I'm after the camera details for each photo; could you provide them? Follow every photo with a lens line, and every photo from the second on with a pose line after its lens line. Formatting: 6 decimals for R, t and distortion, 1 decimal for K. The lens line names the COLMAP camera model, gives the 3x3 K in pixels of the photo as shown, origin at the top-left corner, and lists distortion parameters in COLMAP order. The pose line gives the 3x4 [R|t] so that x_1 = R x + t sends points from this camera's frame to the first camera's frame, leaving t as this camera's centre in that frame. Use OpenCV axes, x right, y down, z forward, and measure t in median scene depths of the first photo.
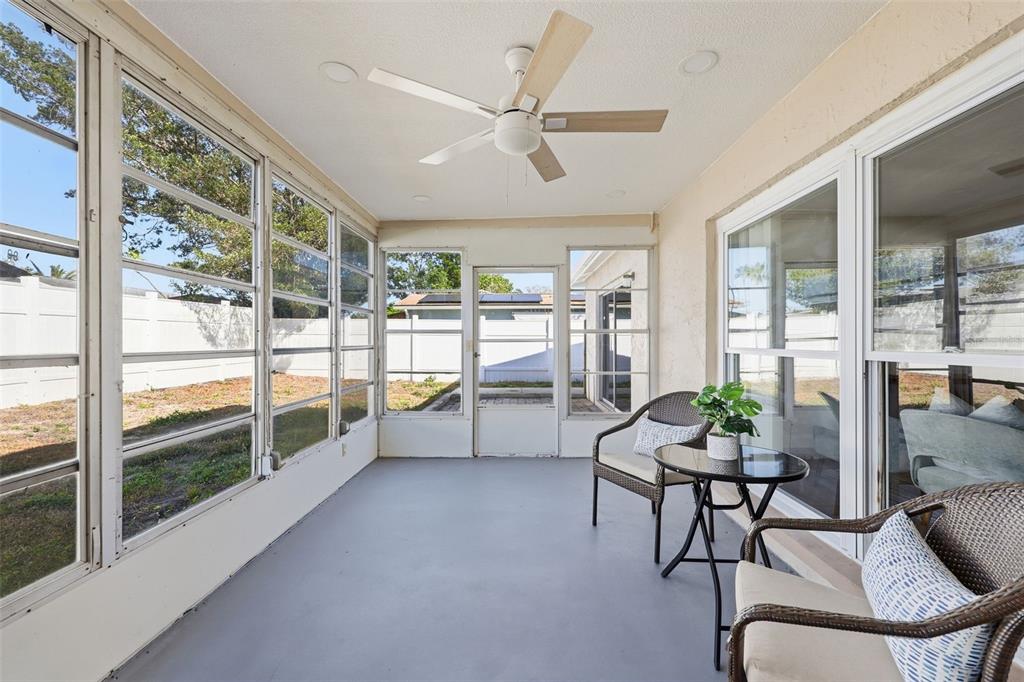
lens RADIAL K [[410.4, 0, 513.9], [0, 410.4, 340.6], [0, 0, 1]] dist [-0.003404, -0.000225]
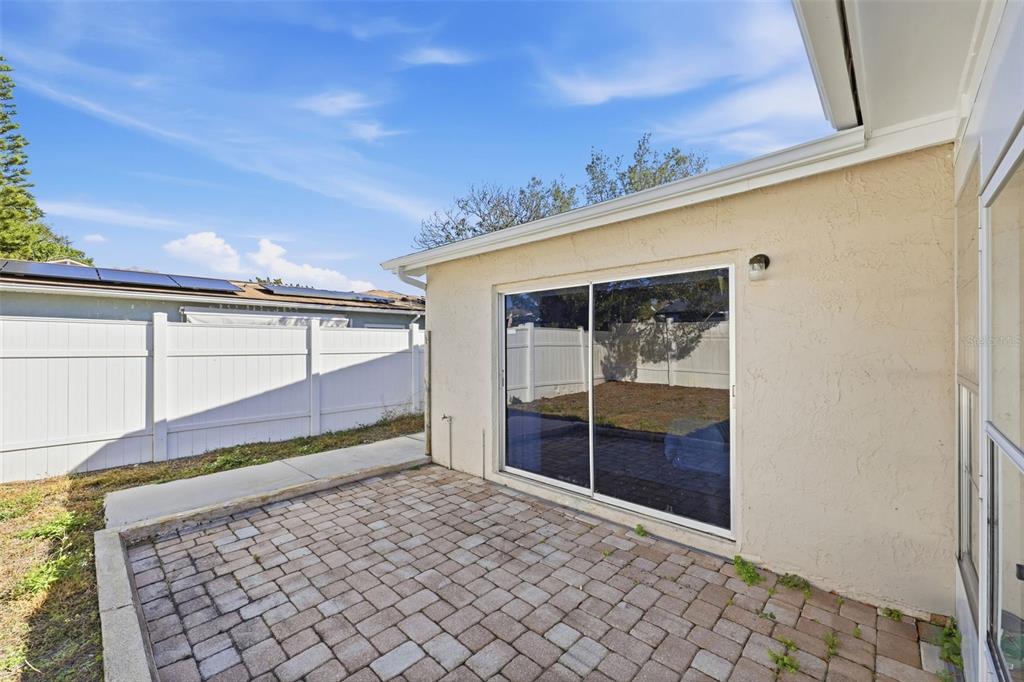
lens RADIAL K [[410.4, 0, 511.0], [0, 410.4, 343.3], [0, 0, 1]] dist [-0.003404, -0.000225]
pose [[0.684111, -0.000181, 0.729378, -0.387935], [0.000339, 1.000000, -0.000070, -0.071240], [-0.729378, 0.000296, 0.684111, 1.054903]]
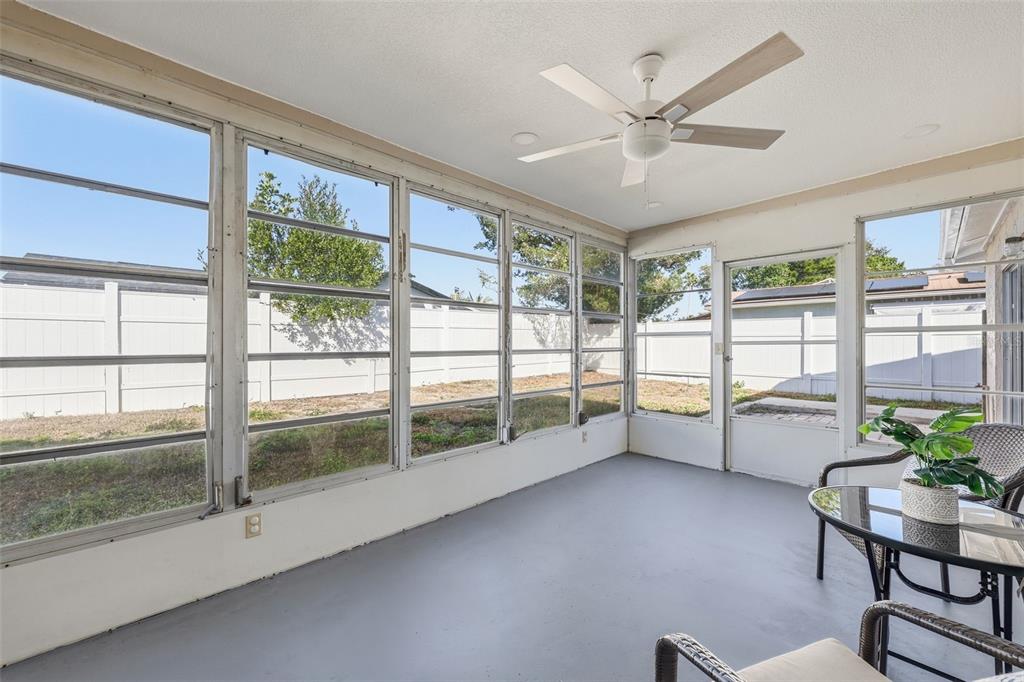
lens RADIAL K [[410.4, 0, 512.6], [0, 410.4, 342.5], [0, 0, 1]] dist [-0.003404, -0.000225]
pose [[0.710681, -0.004214, -0.703502, 0.210789], [0.003879, 0.999990, -0.002071, -0.001126], [0.703504, -0.001257, 0.710690, 0.020840]]
